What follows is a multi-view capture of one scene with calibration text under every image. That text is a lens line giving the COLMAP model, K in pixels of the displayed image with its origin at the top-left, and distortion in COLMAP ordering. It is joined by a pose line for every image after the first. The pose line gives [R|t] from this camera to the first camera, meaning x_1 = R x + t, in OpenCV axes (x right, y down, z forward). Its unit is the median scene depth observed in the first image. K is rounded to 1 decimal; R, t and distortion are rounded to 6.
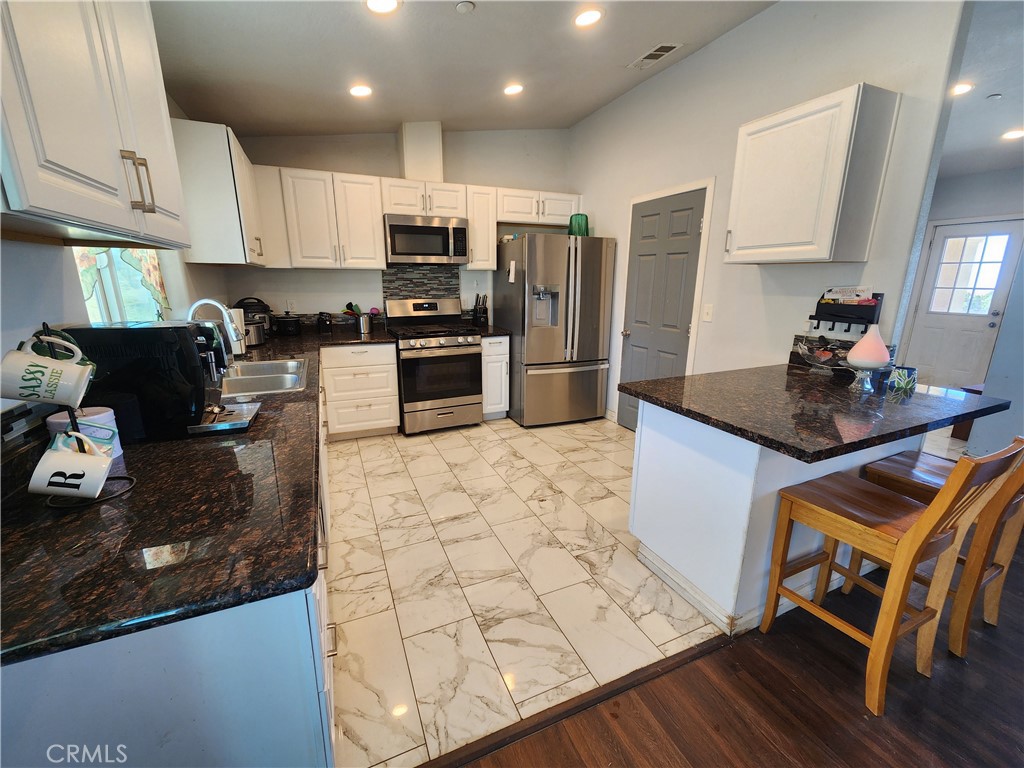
lens RADIAL K [[417.6, 0, 509.5], [0, 417.6, 385.9], [0, 0, 1]] dist [0.006581, 0.000346]
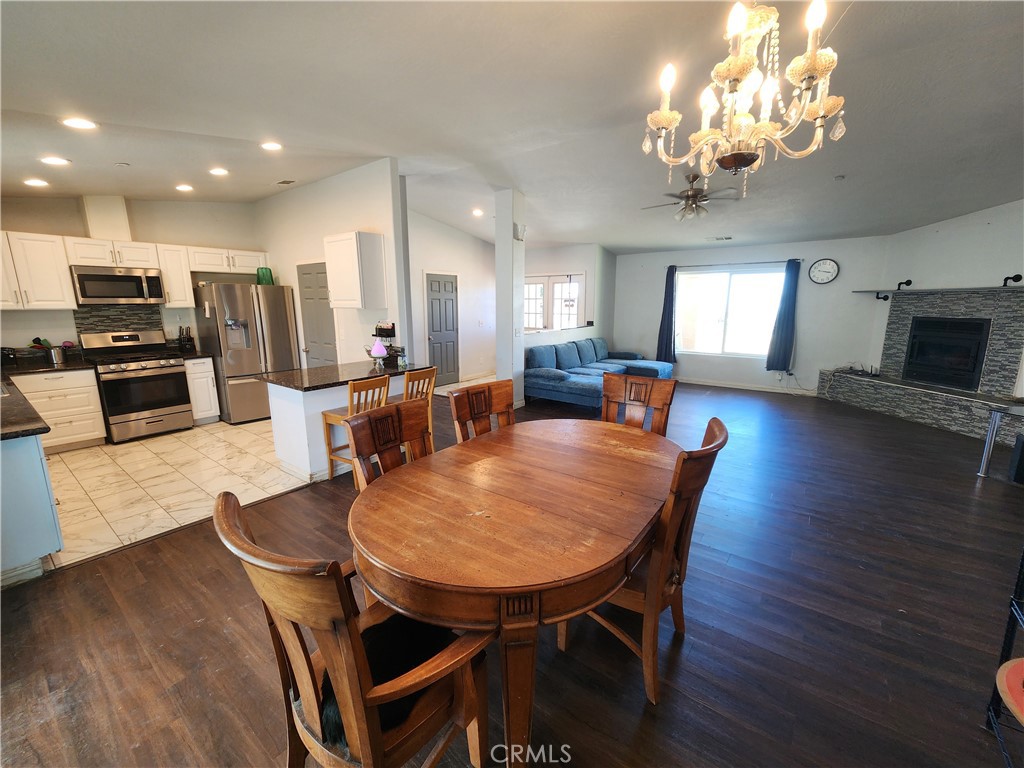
lens RADIAL K [[417.6, 0, 509.5], [0, 417.6, 385.9], [0, 0, 1]] dist [0.006581, 0.000346]
pose [[0.876741, -0.100020, 0.470449, 0.202194], [0.123191, 0.992208, -0.018634, 0.115942], [-0.464919, 0.074293, 0.882231, -0.627182]]
